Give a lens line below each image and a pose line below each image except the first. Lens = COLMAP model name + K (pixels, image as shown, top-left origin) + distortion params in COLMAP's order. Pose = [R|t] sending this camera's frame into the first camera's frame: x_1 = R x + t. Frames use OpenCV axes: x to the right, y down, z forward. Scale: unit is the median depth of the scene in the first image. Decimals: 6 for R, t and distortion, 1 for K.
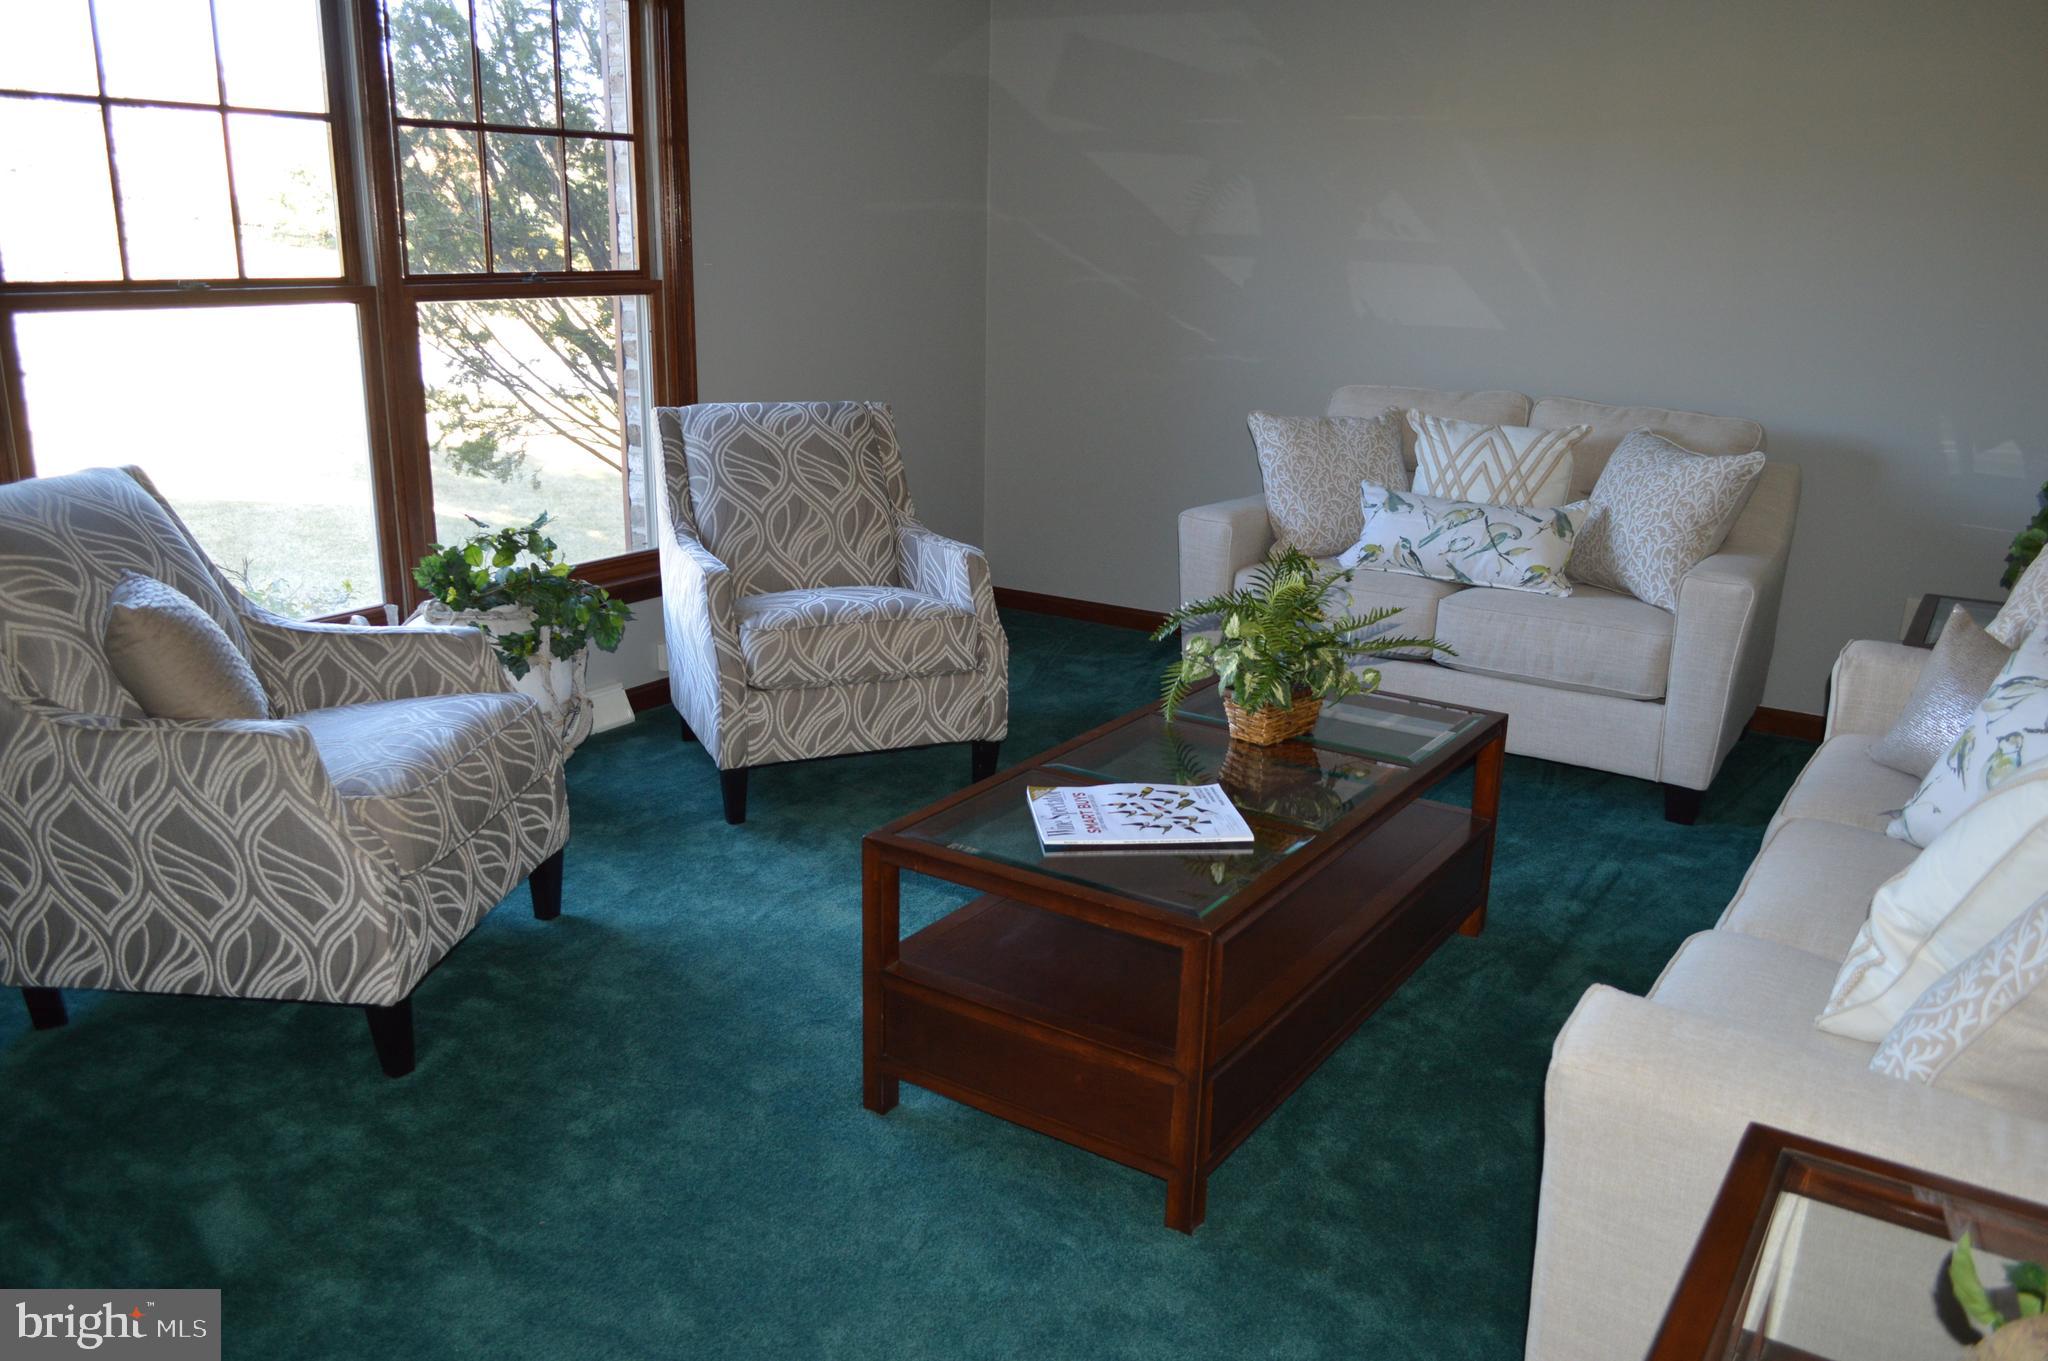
lens RADIAL K [[1566.2, 0, 1005.1], [0, 1566.2, 696.9], [0, 0, 1]] dist [-0.013930, 0.005629]
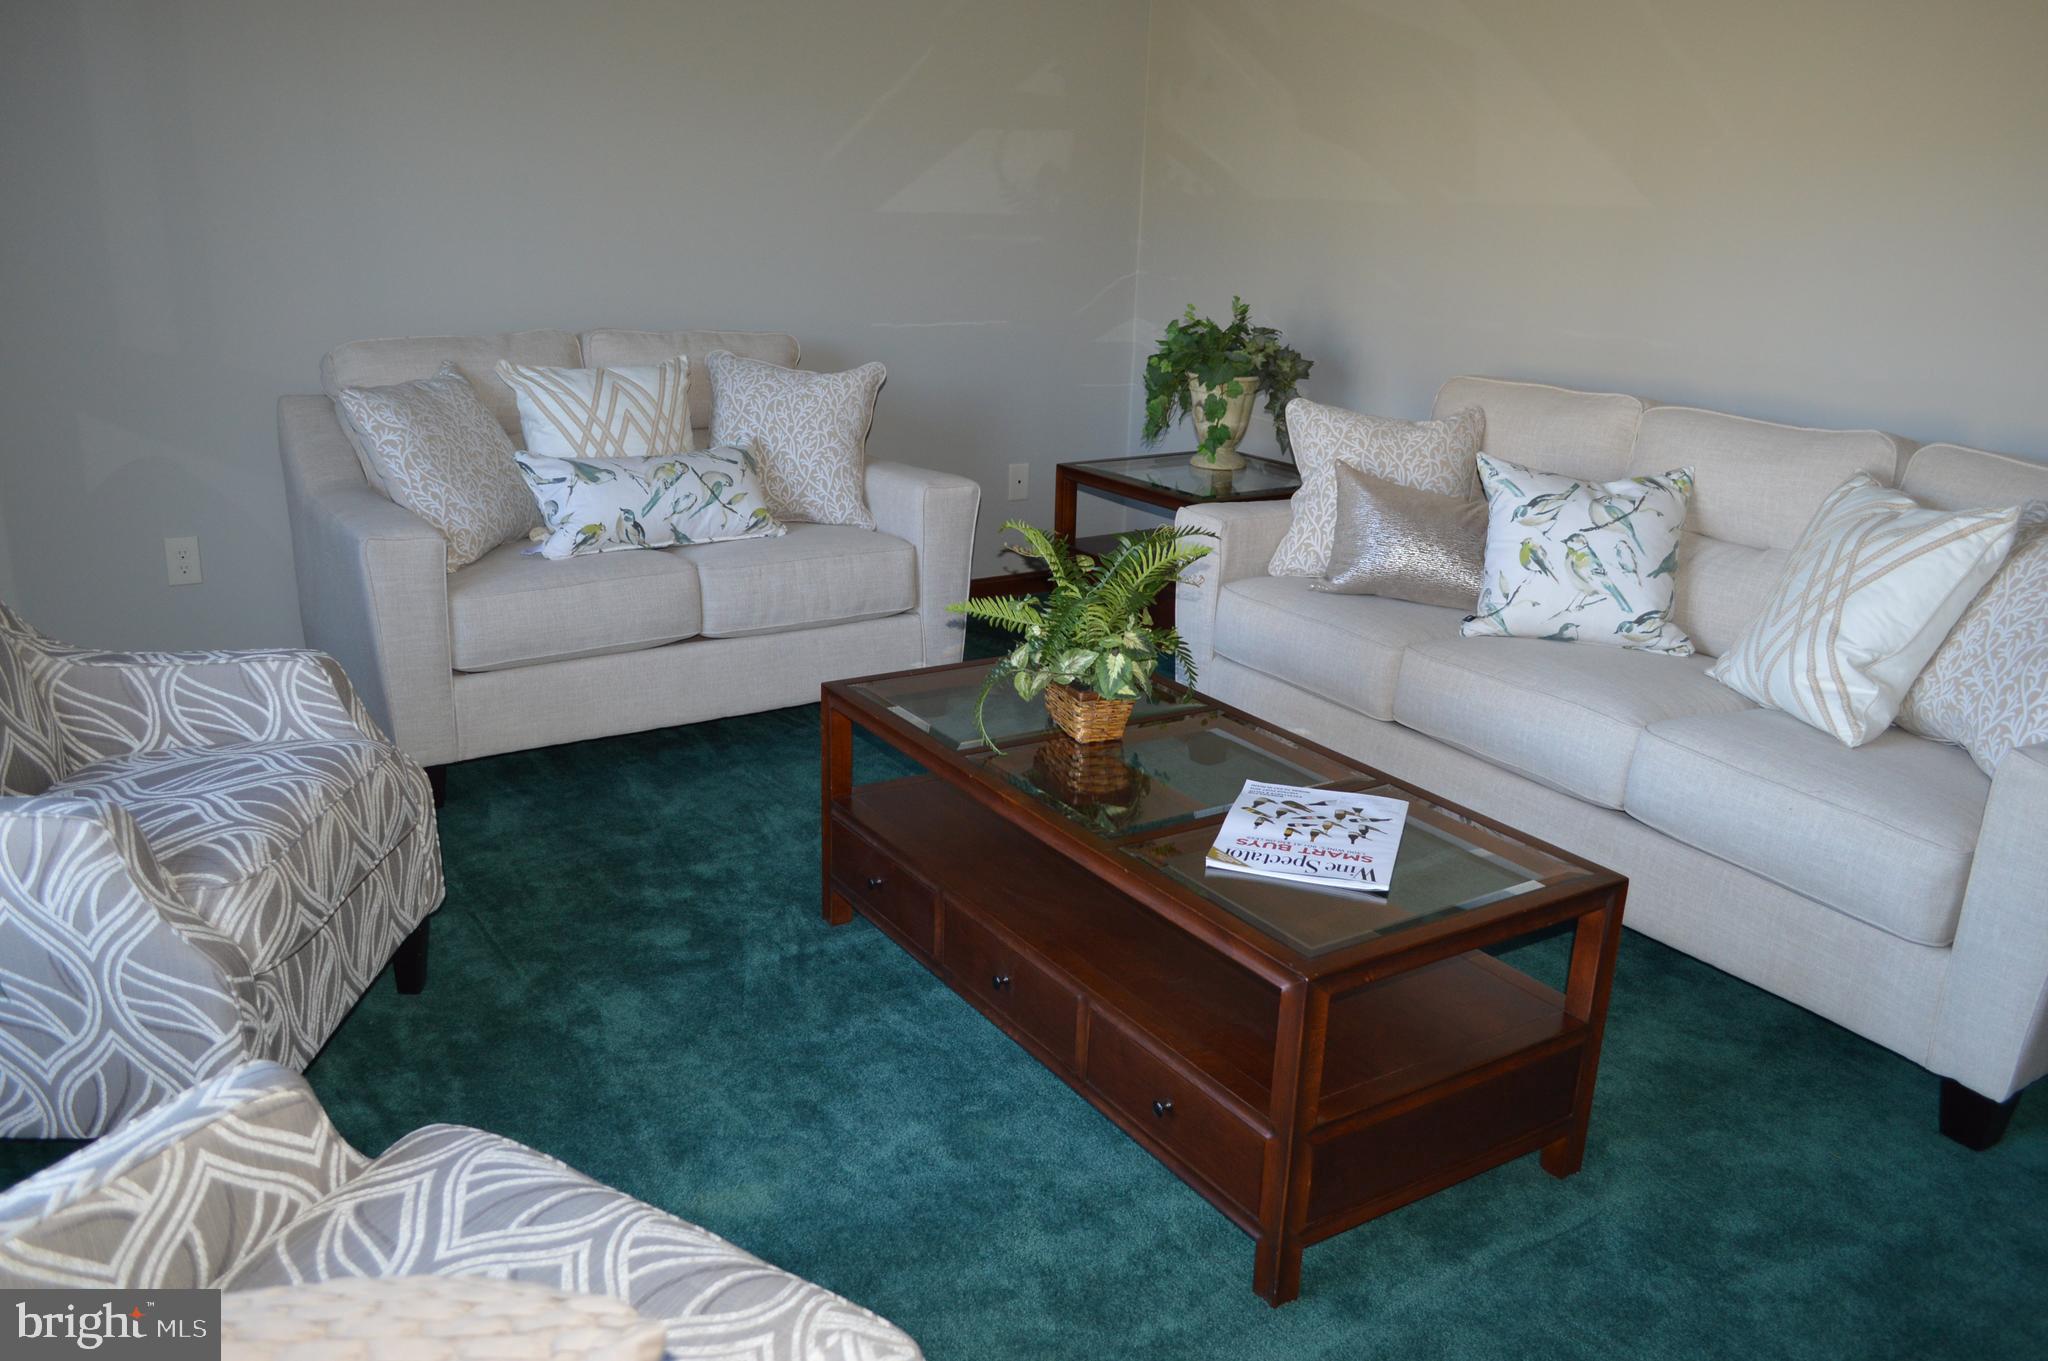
lens RADIAL K [[1566.2, 0, 1026.7], [0, 1566.2, 688.8], [0, 0, 1]] dist [-0.013930, 0.005629]
pose [[0.404733, -0.289583, 0.867371, -0.512528], [0.236535, 0.949404, 0.206598, -0.158225], [-0.883313, 0.121547, 0.452752, 0.505262]]
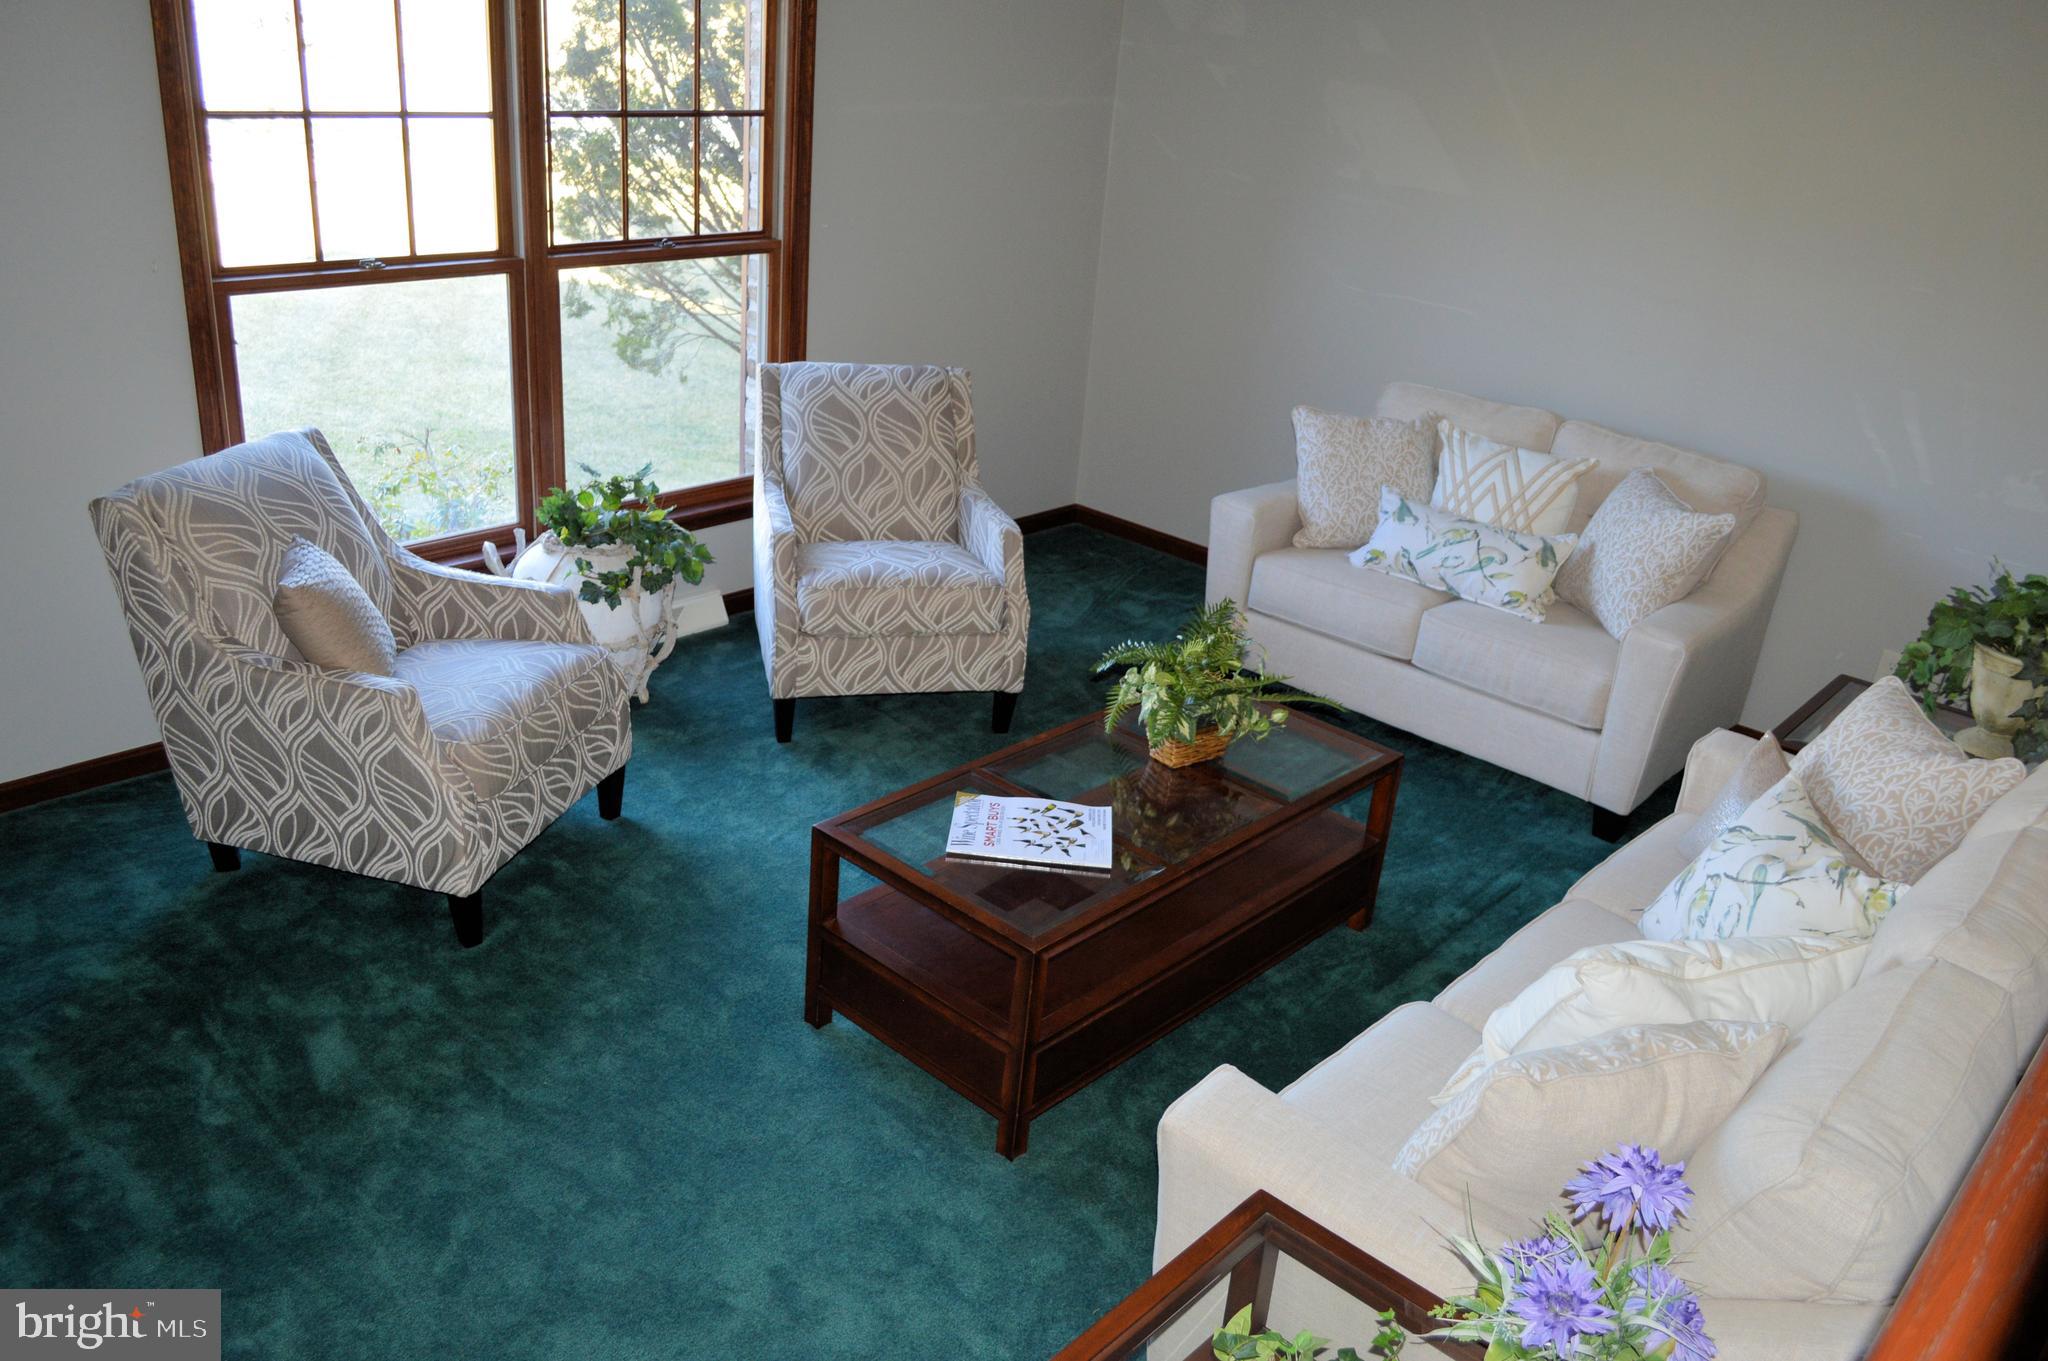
lens RADIAL K [[1566.2, 0, 1012.3], [0, 1566.2, 691.0], [0, 0, 1]] dist [-0.013930, 0.005629]
pose [[0.987163, 0.117756, -0.107905, 0.132979], [-0.103747, 0.986417, 0.127348, -0.135664], [0.121436, -0.114518, 0.985971, -0.164204]]
